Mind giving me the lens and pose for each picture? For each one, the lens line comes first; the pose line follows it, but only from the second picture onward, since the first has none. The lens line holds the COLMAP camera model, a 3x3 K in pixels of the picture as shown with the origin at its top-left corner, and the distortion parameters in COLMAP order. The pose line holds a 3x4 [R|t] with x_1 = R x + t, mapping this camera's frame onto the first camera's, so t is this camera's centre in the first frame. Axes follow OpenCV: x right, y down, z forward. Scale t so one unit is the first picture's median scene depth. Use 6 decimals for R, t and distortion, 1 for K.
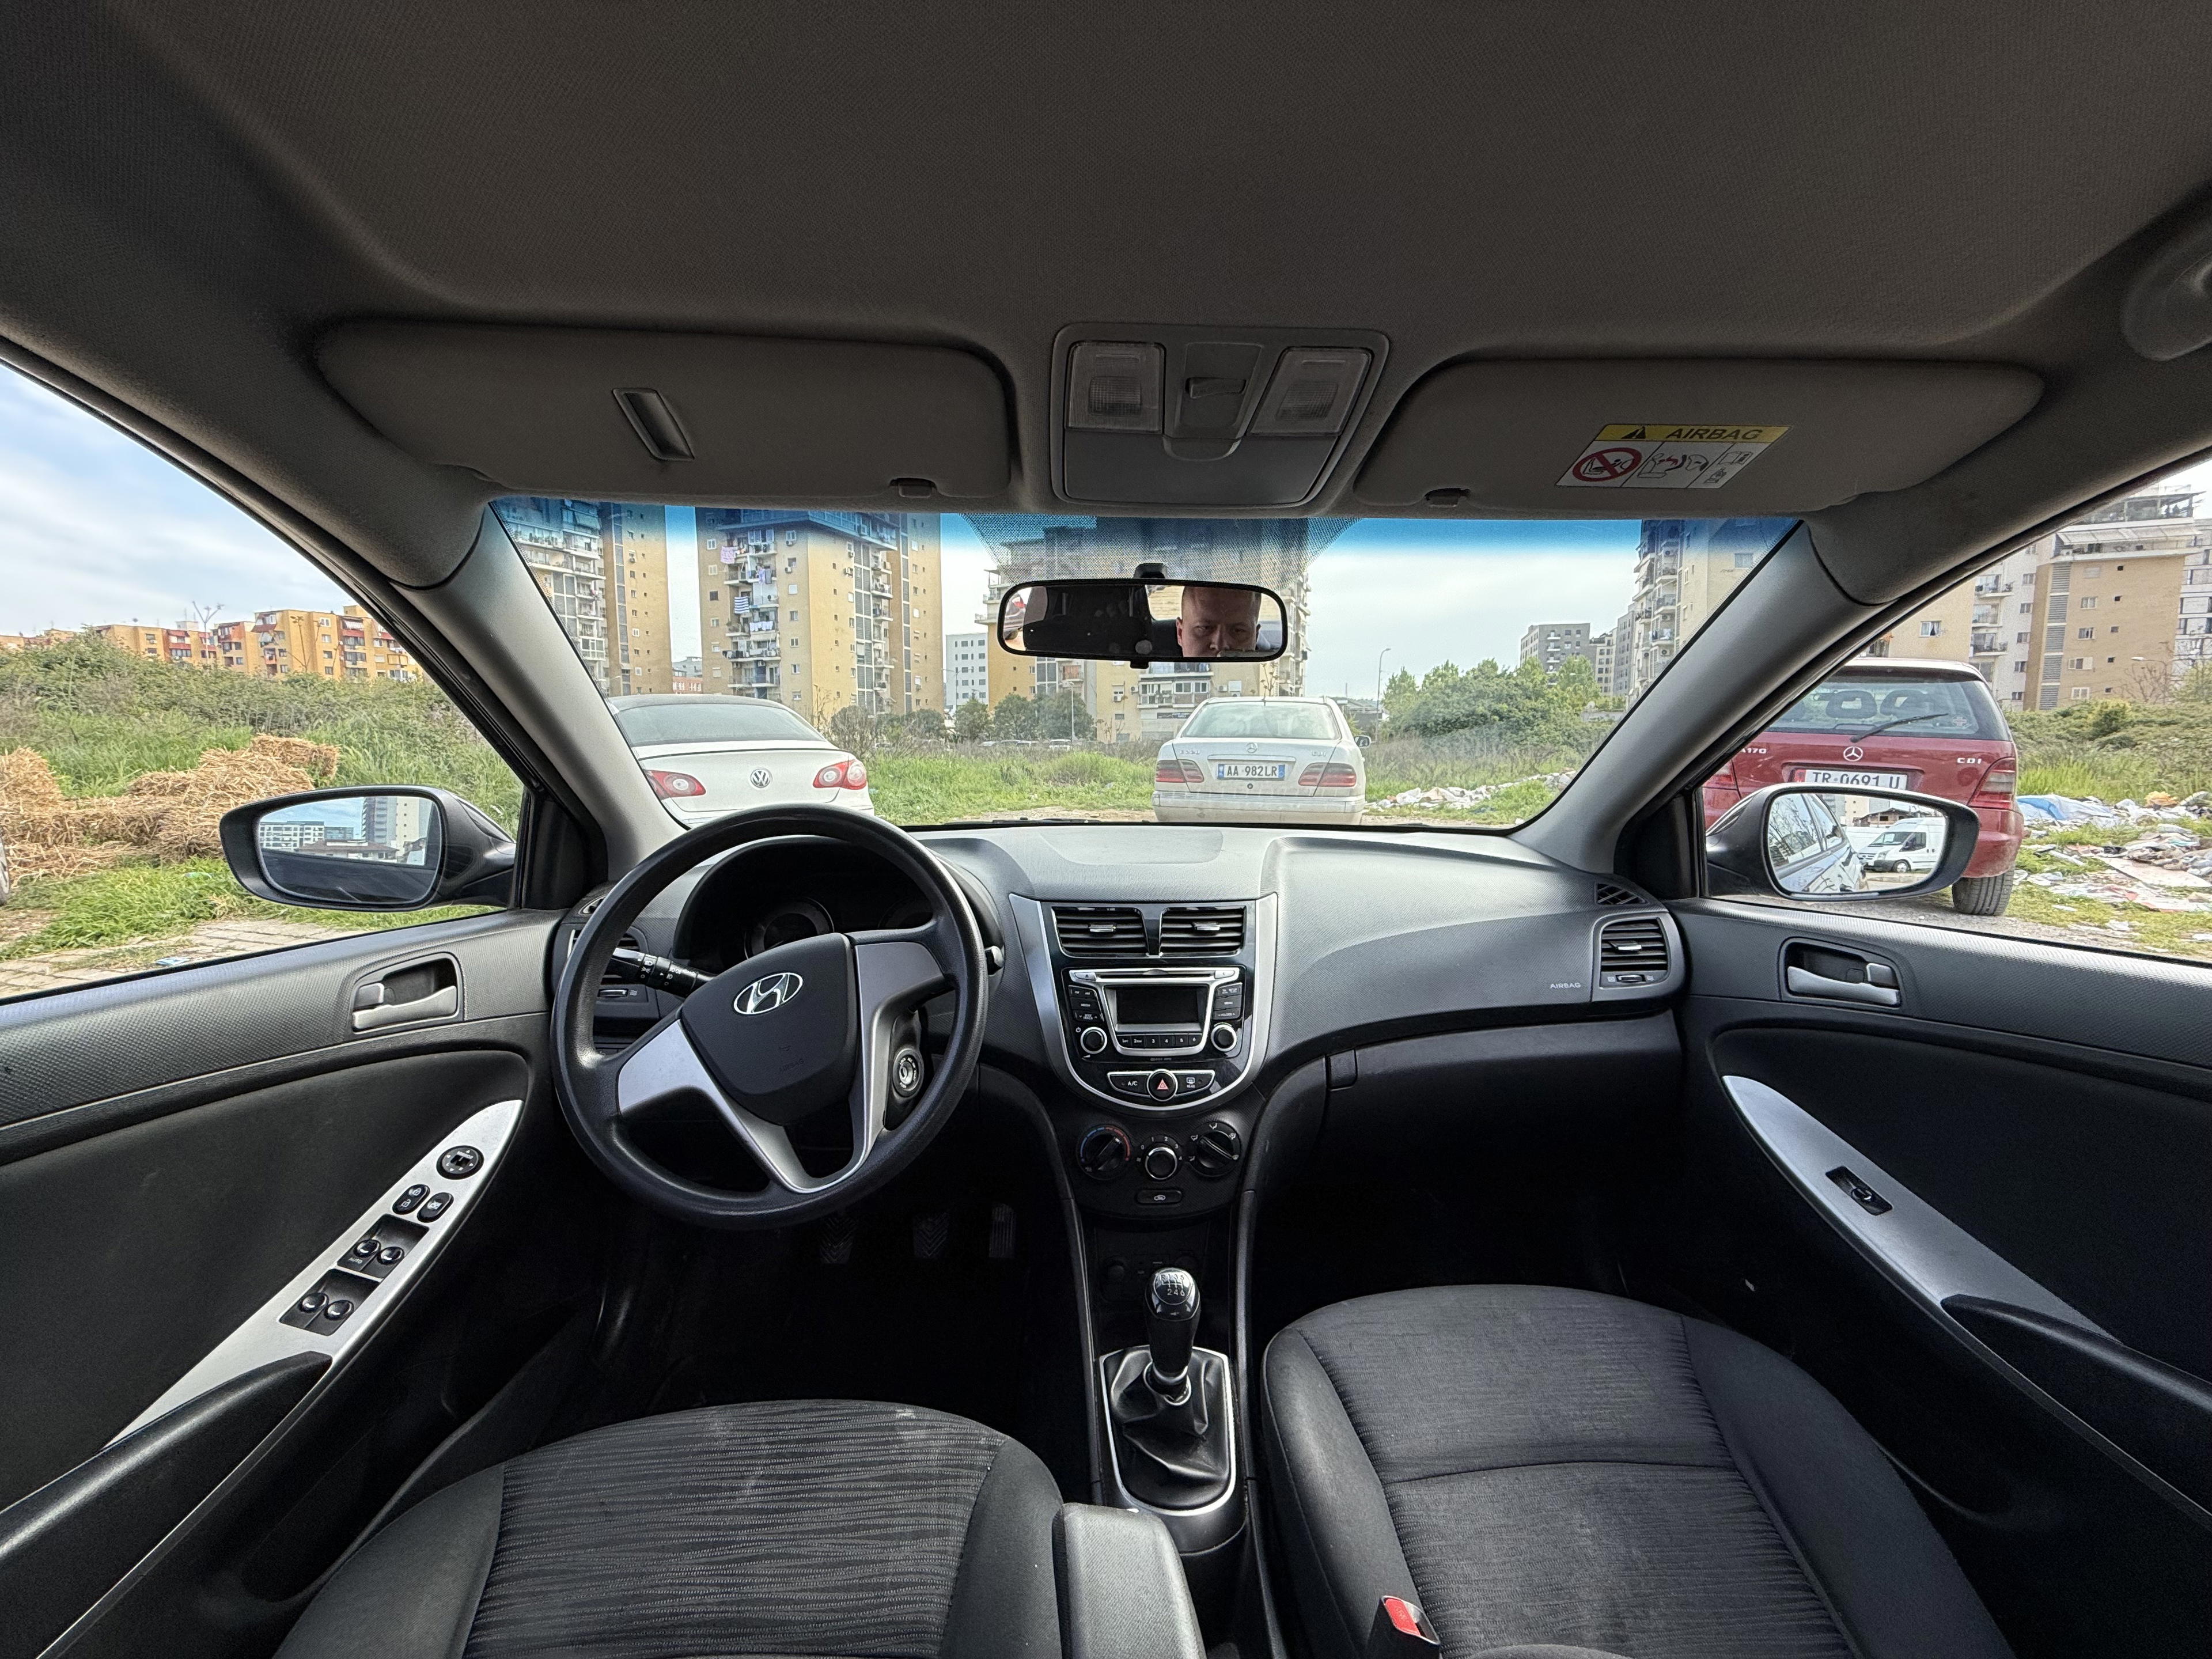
lens RADIAL K [[852.6, 0, 1118.7], [0, 852.6, 823.6], [0, 0, 1]] dist [-0.020901, -0.000146]
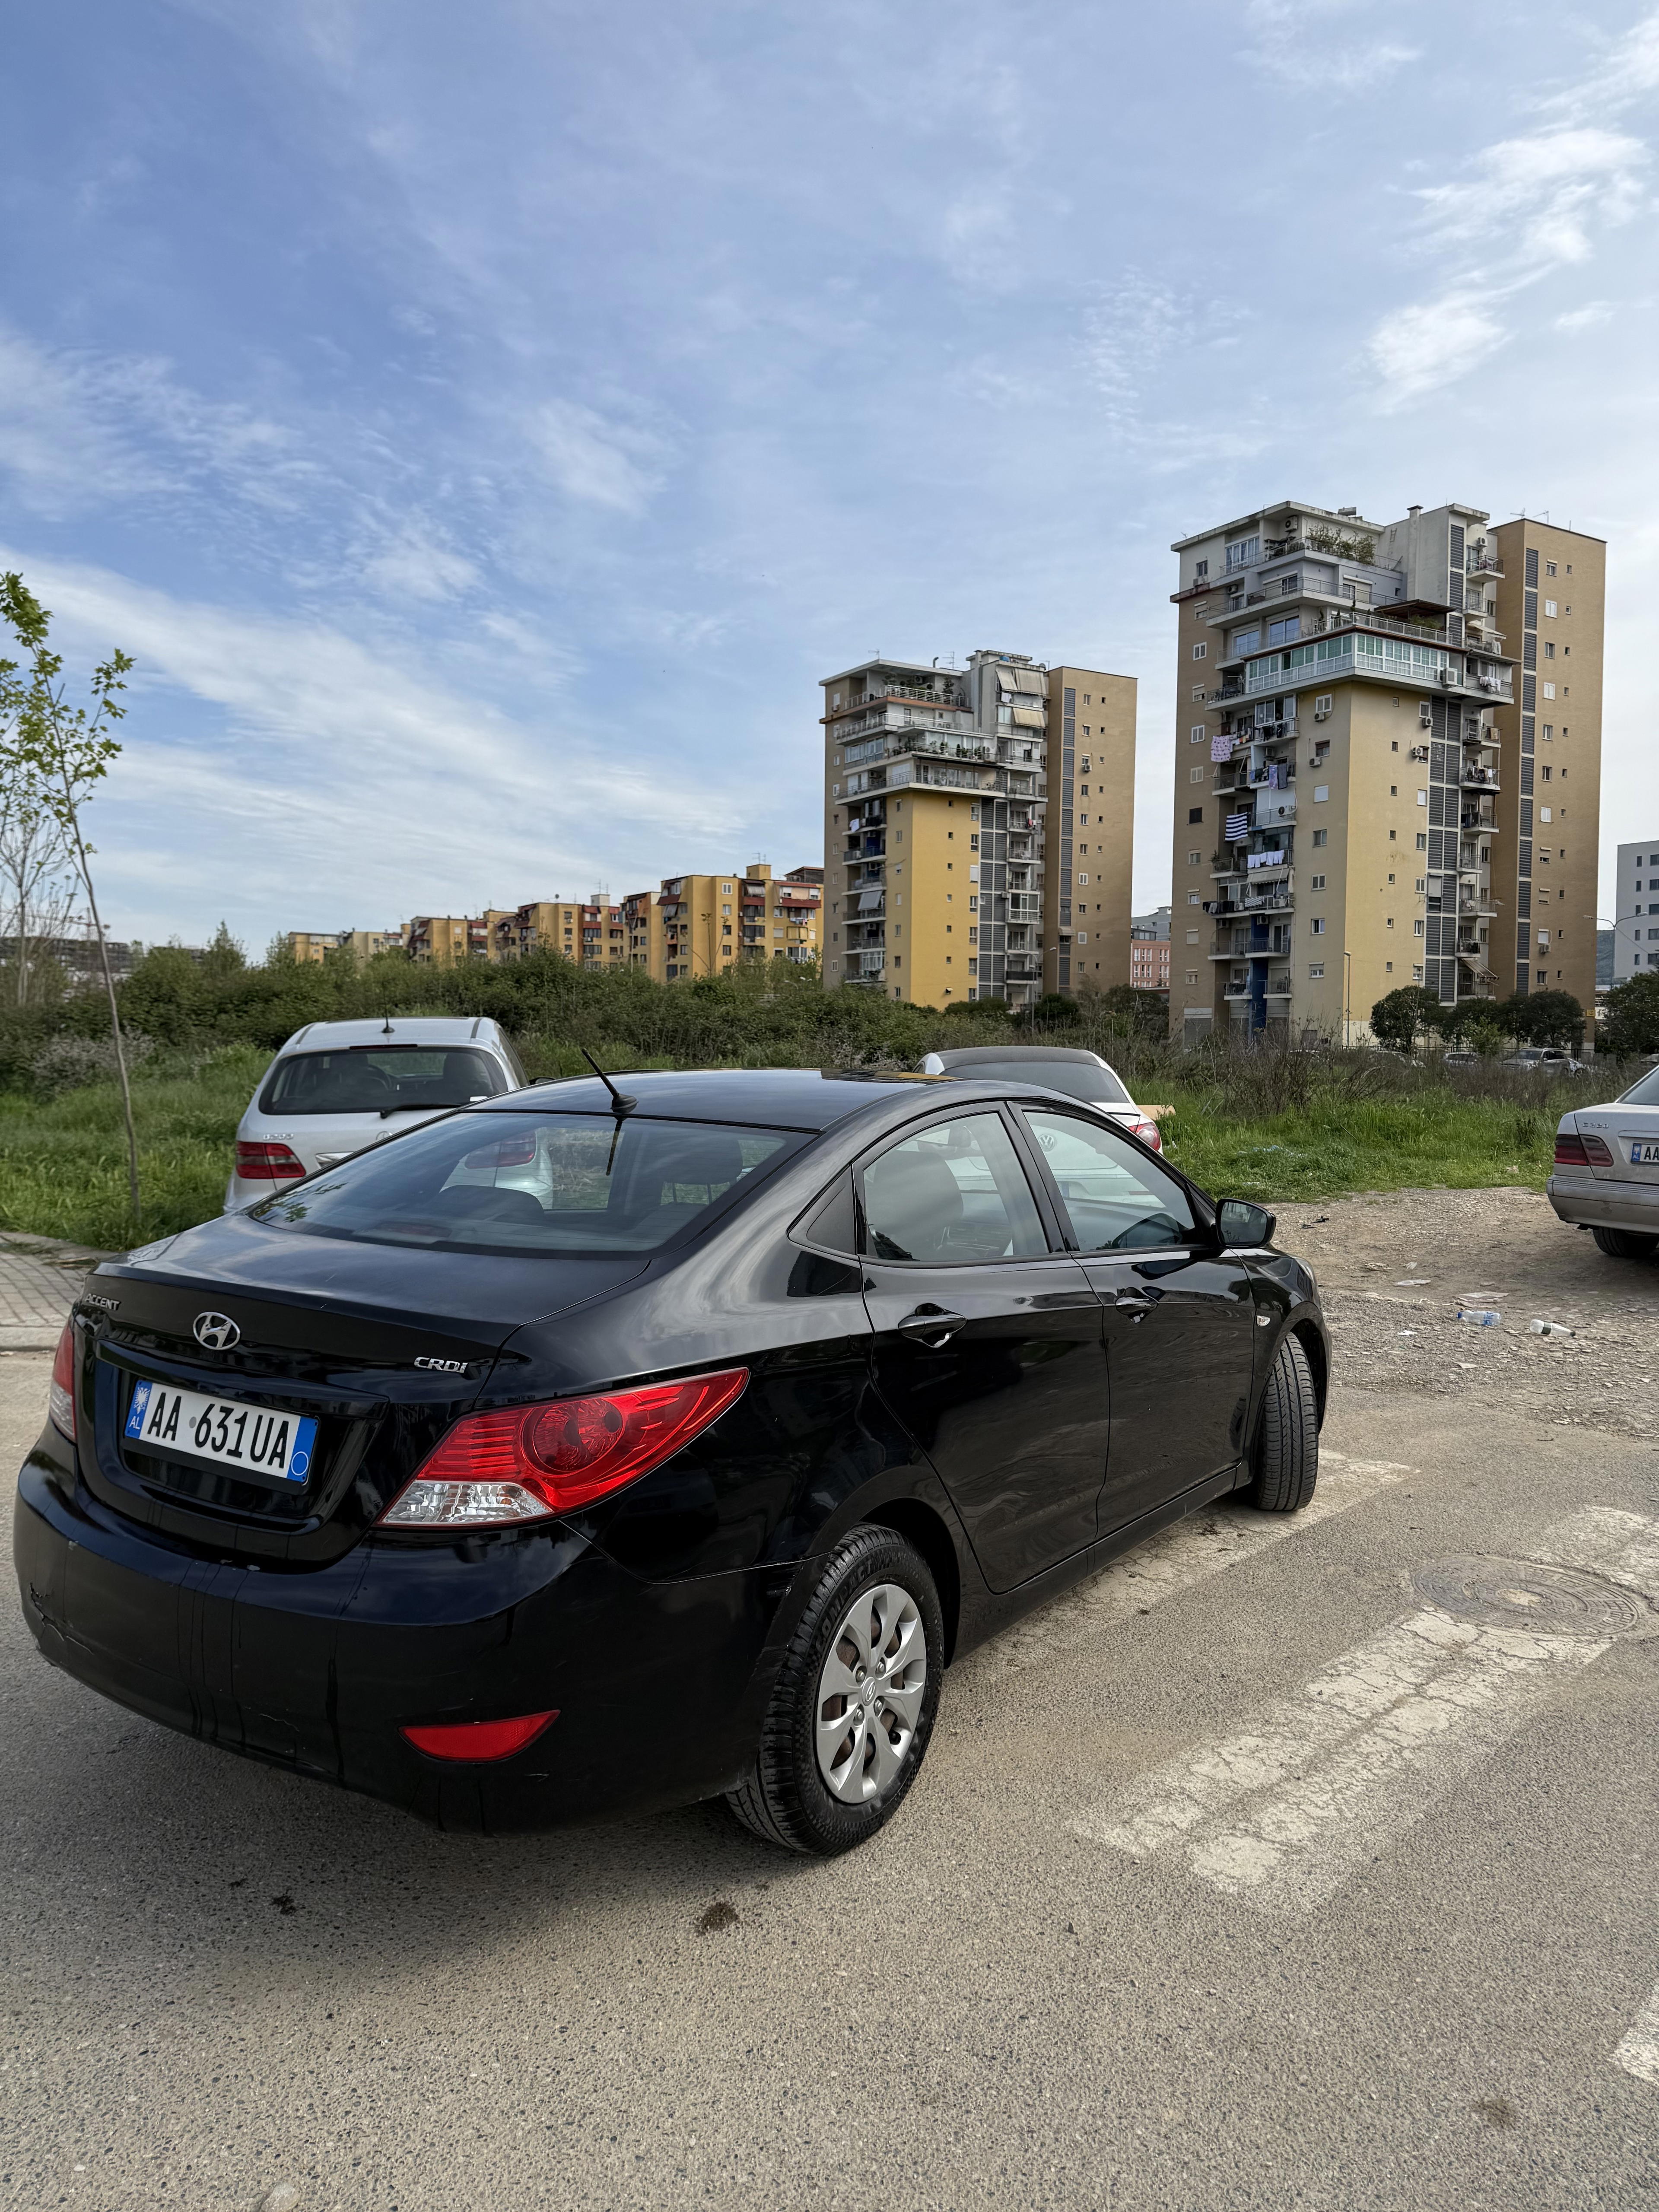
lens RADIAL K [[1520.1, 0, 820.6], [0, 1520.1, 1103.0], [0, 0, 1]] dist [0.000629, -0.025055]
pose [[0.774007, 0.033236, -0.632304, 2.843297], [-0.068715, 0.997133, -0.031701, -0.079387], [0.629437, 0.067986, 0.774072, -3.661103]]
